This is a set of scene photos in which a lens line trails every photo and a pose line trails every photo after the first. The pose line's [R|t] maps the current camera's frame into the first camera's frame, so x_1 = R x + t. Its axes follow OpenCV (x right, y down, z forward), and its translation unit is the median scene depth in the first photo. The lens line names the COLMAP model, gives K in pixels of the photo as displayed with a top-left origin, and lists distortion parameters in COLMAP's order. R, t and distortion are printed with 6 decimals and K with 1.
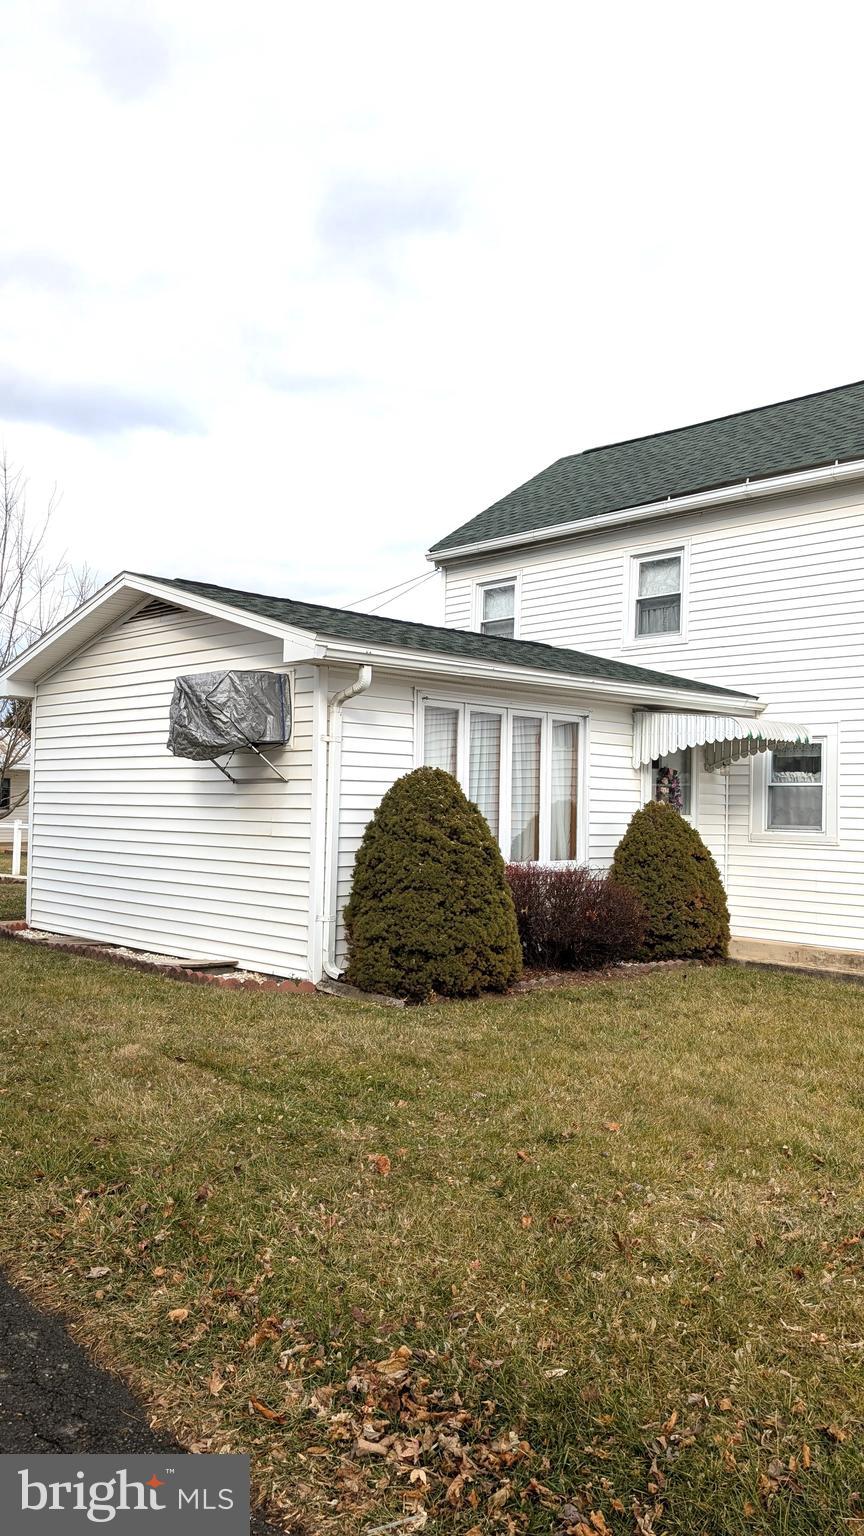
lens RADIAL K [[1104.5, 0, 431.8], [0, 1104.5, 765.8], [0, 0, 1]] dist [0.012556, -0.009702]
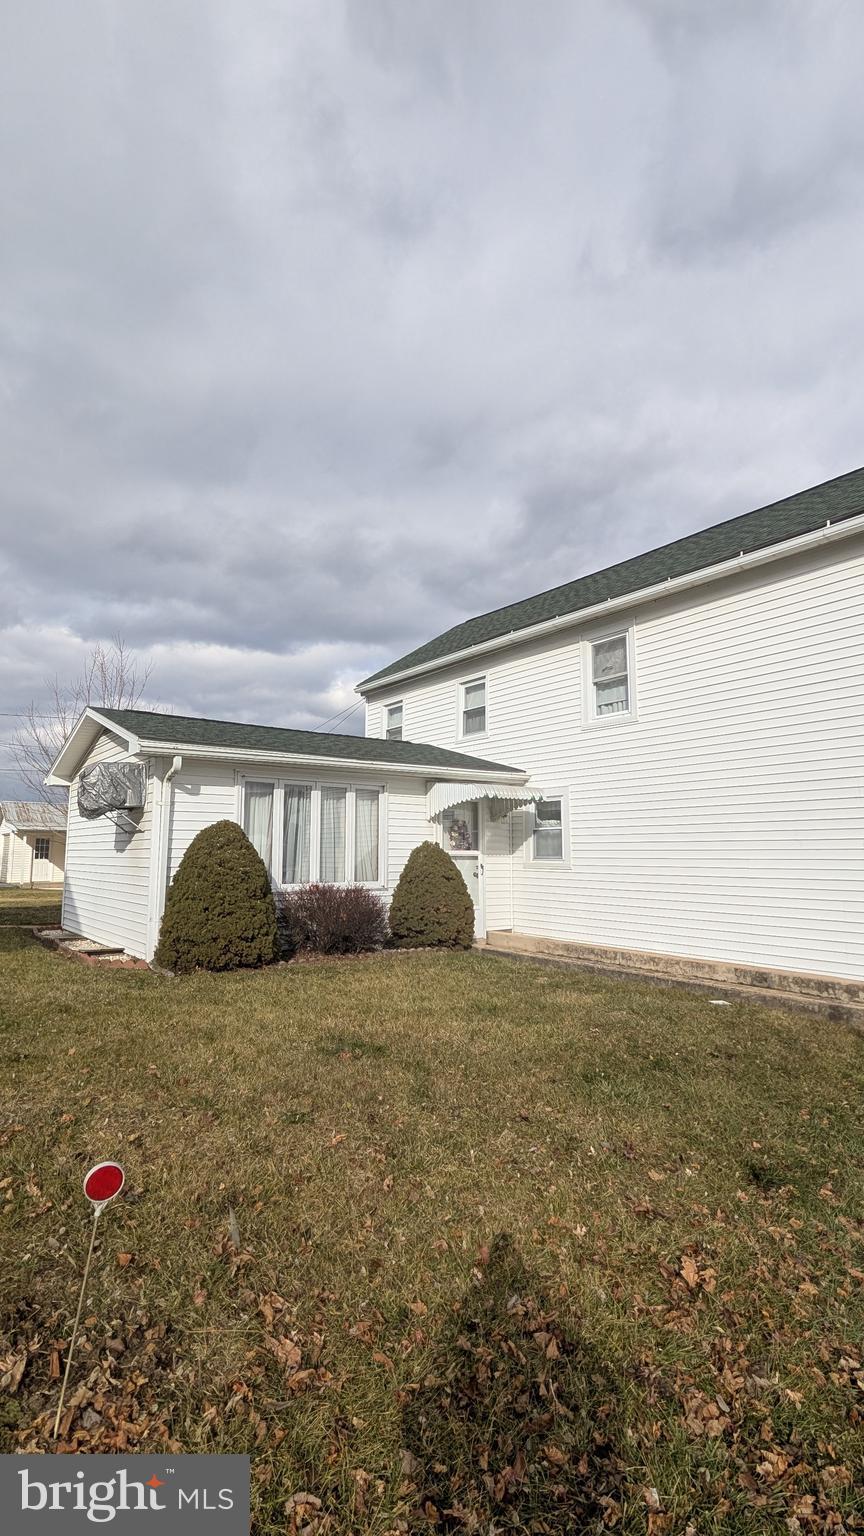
lens RADIAL K [[701.9, 0, 434.5], [0, 701.9, 770.0], [0, 0, 1]] dist [-0.005269, -0.000118]
pose [[0.993111, -0.031821, -0.112775, 0.293573], [0.022262, 0.996129, -0.085034, 0.015481], [0.115045, 0.081938, 0.989975, 0.038982]]
